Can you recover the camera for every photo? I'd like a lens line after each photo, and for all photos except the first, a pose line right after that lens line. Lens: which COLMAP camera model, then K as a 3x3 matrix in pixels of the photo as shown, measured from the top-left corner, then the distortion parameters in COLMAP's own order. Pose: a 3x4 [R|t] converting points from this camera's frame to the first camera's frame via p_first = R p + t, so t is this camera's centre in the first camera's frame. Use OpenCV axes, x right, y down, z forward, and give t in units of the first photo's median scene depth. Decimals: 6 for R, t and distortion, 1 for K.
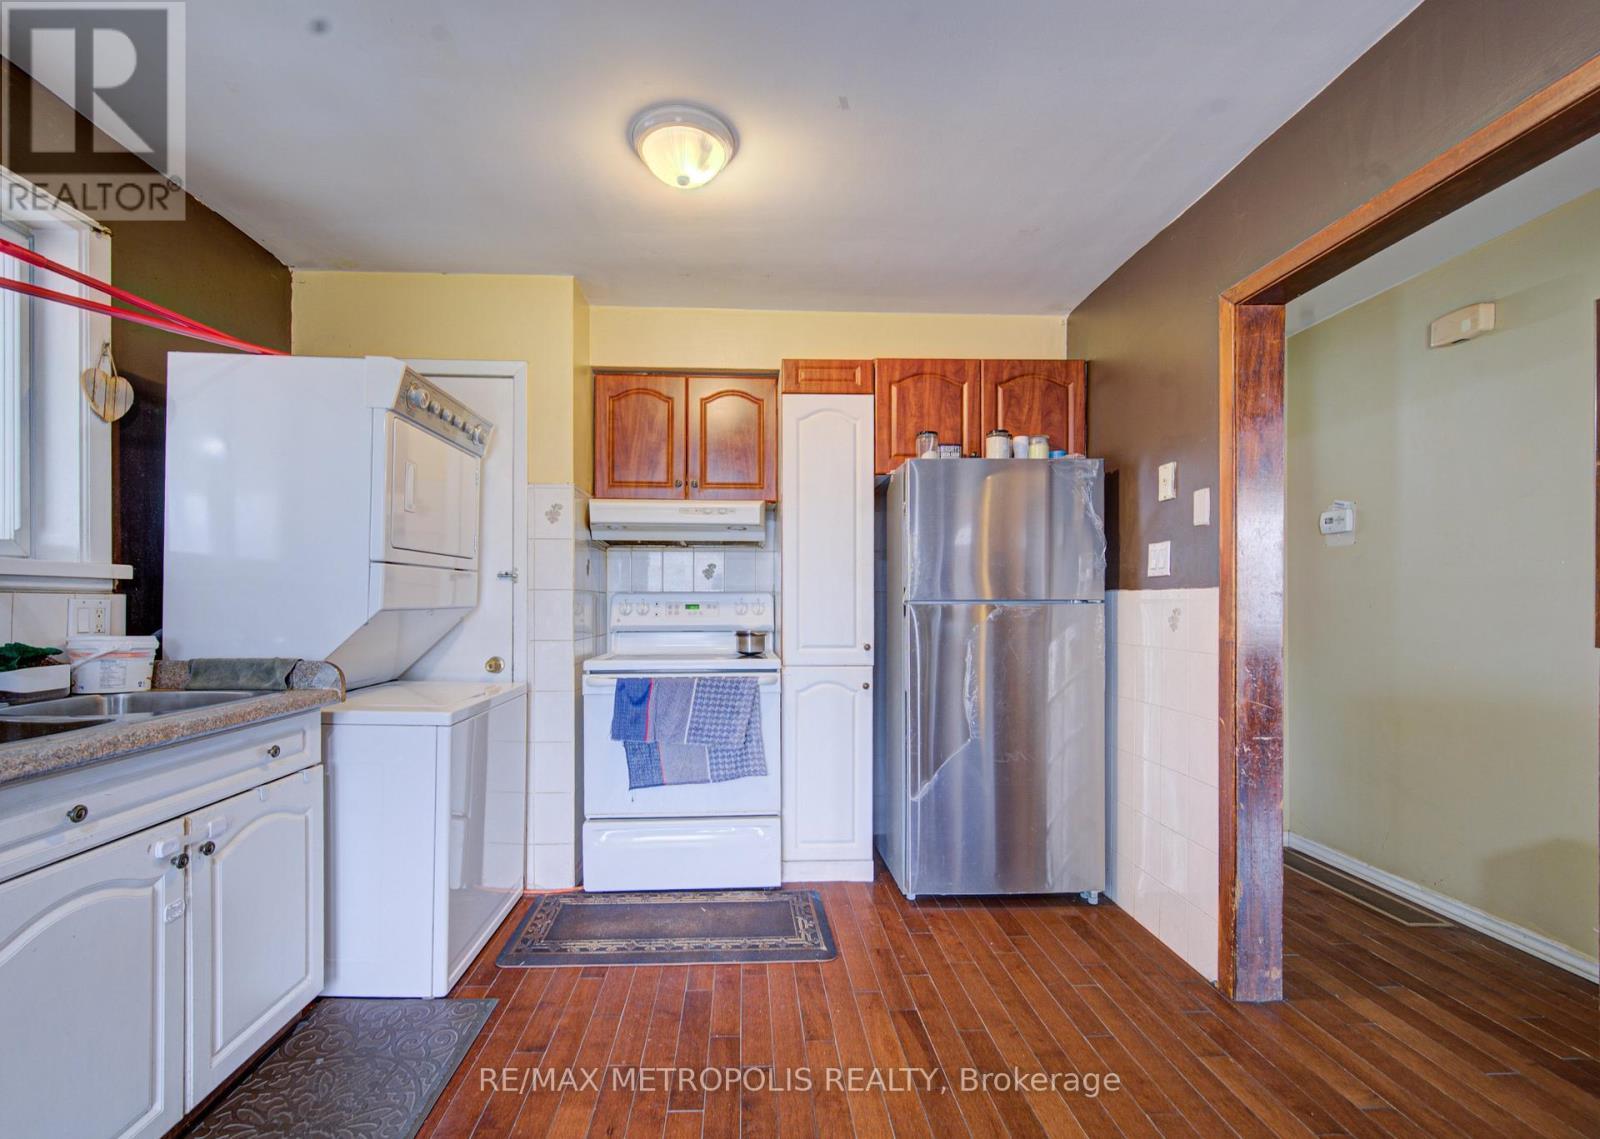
lens RADIAL K [[674.9, 0, 808.5], [0, 674.9, 578.1], [0, 0, 1]] dist [0.000748, -0.000095]
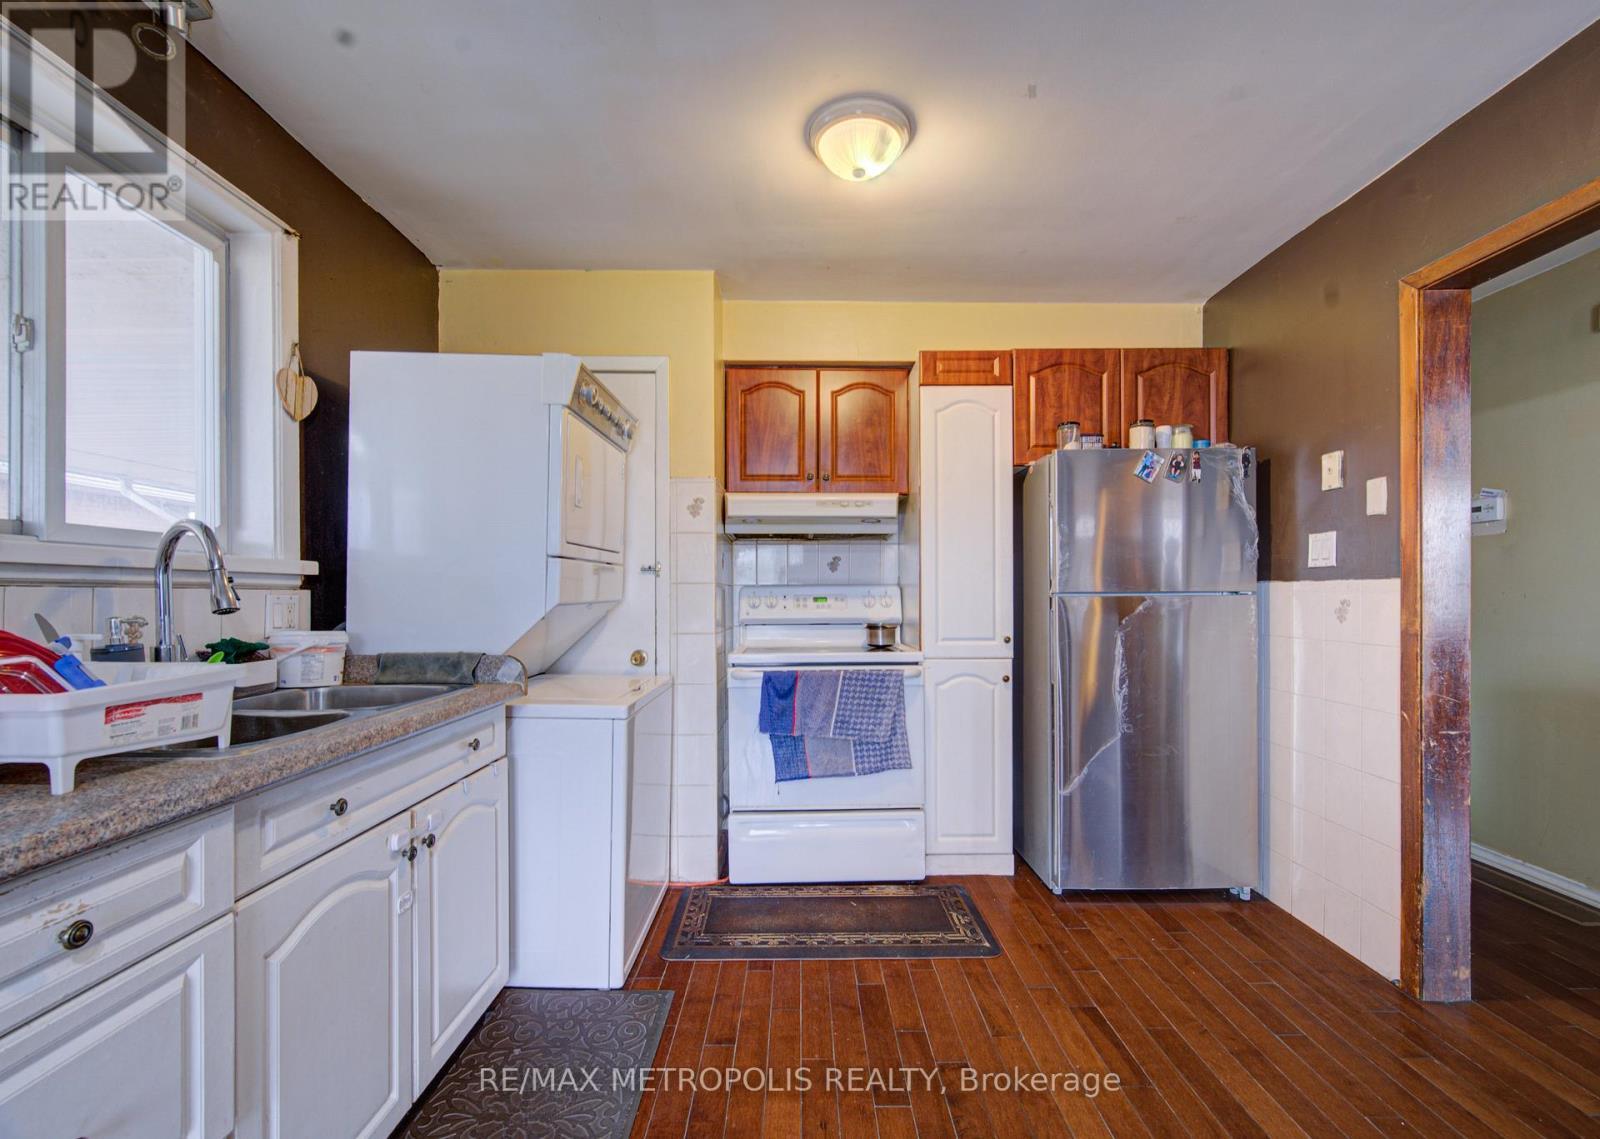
lens RADIAL K [[673.1, 0, 800.0], [0, 673.1, 569.5], [0, 0, 1]] dist [0.000599, 0.000399]
pose [[0.999718, -0.004685, -0.023295, -0.227089], [0.004696, 0.999989, 0.000427, -0.003330], [0.023293, -0.000536, 0.999729, 0.002463]]
